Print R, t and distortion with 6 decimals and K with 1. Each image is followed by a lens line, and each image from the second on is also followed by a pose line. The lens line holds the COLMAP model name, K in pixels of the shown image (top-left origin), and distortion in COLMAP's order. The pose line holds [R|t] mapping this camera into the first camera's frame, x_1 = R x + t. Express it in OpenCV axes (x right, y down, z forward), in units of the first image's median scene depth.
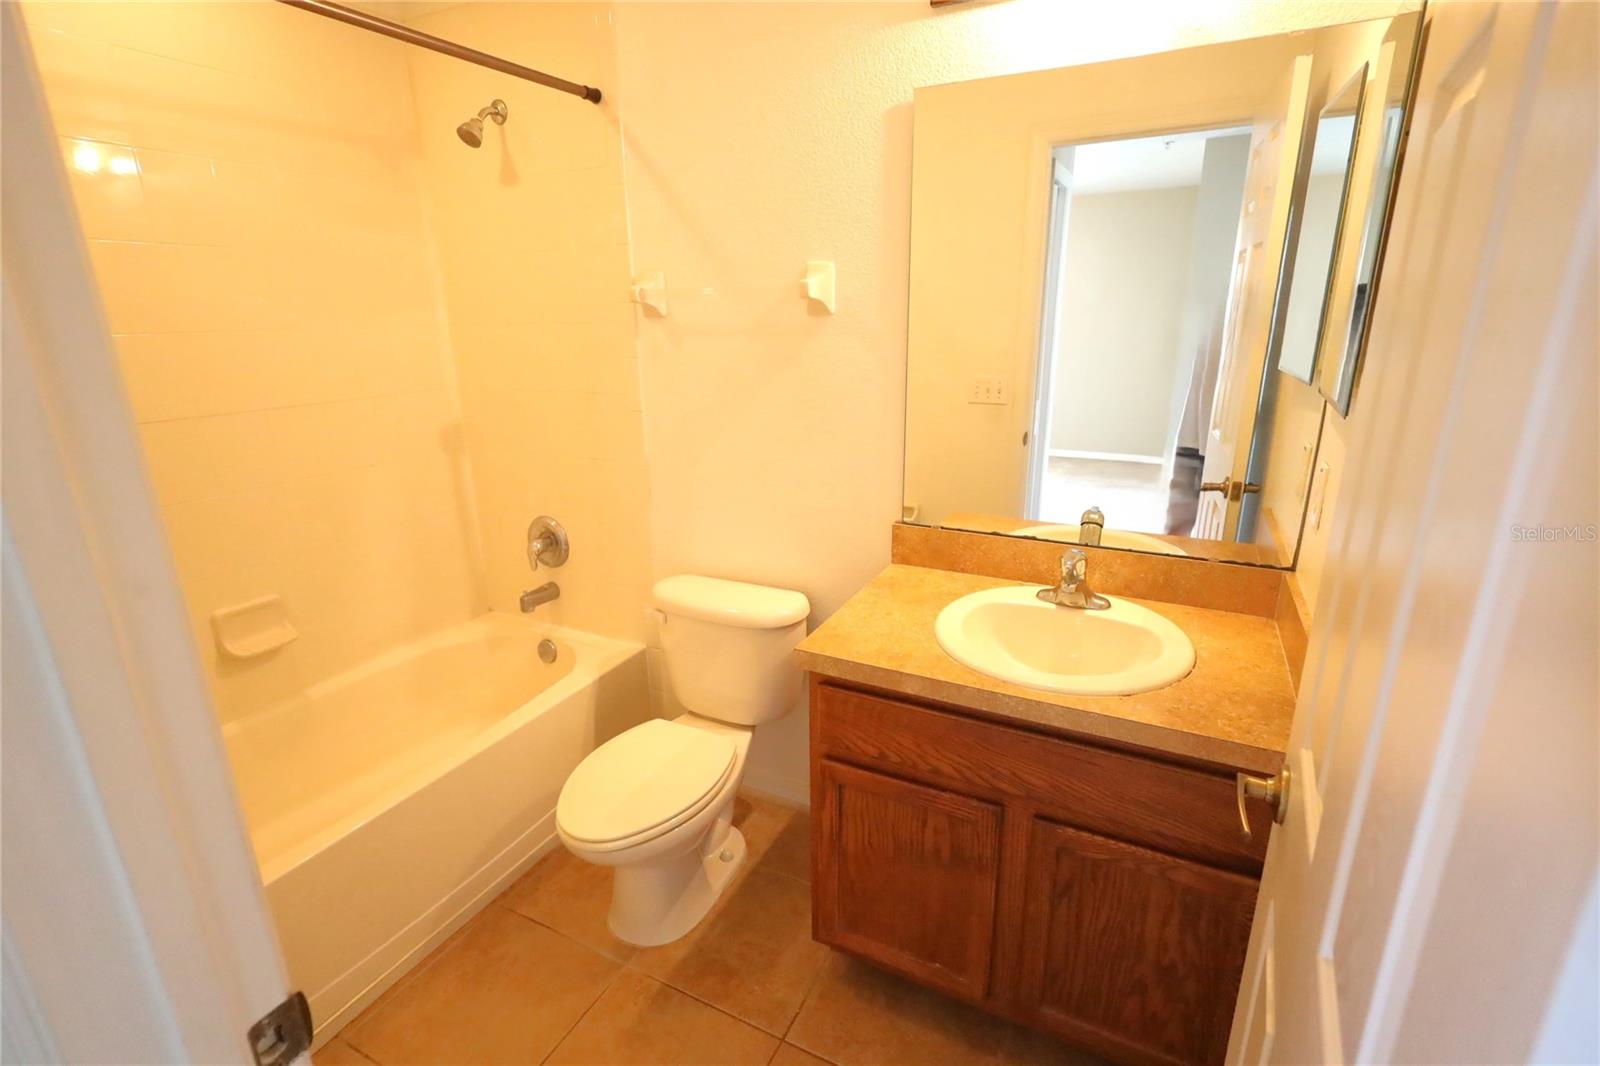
lens RADIAL K [[736.8, 0, 798.4], [0, 736.8, 531.0], [0, 0, 1]] dist [-0.000488, 0.000944]
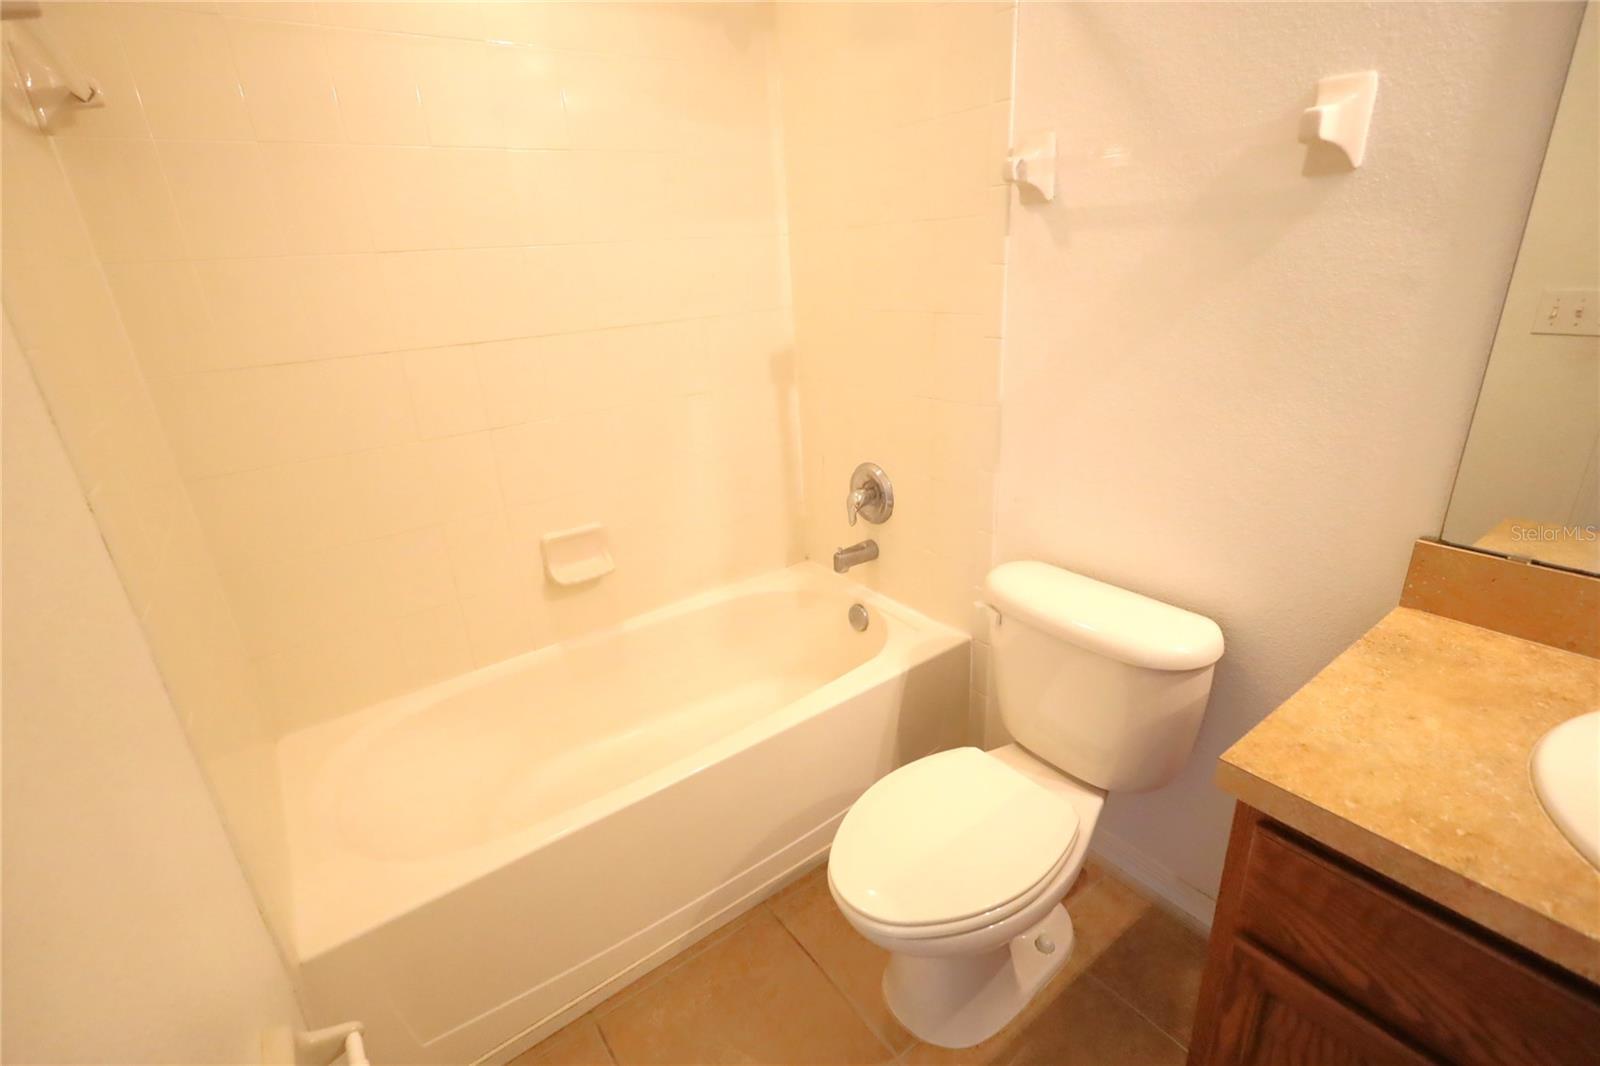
lens RADIAL K [[736.8, 0, 798.4], [0, 736.8, 531.0], [0, 0, 1]] dist [-0.000488, 0.000944]
pose [[0.891954, 0.128401, -0.433510, -0.050451], [-0.088785, 0.989900, 0.110520, -0.035004], [0.443322, -0.060089, 0.894346, 0.246102]]
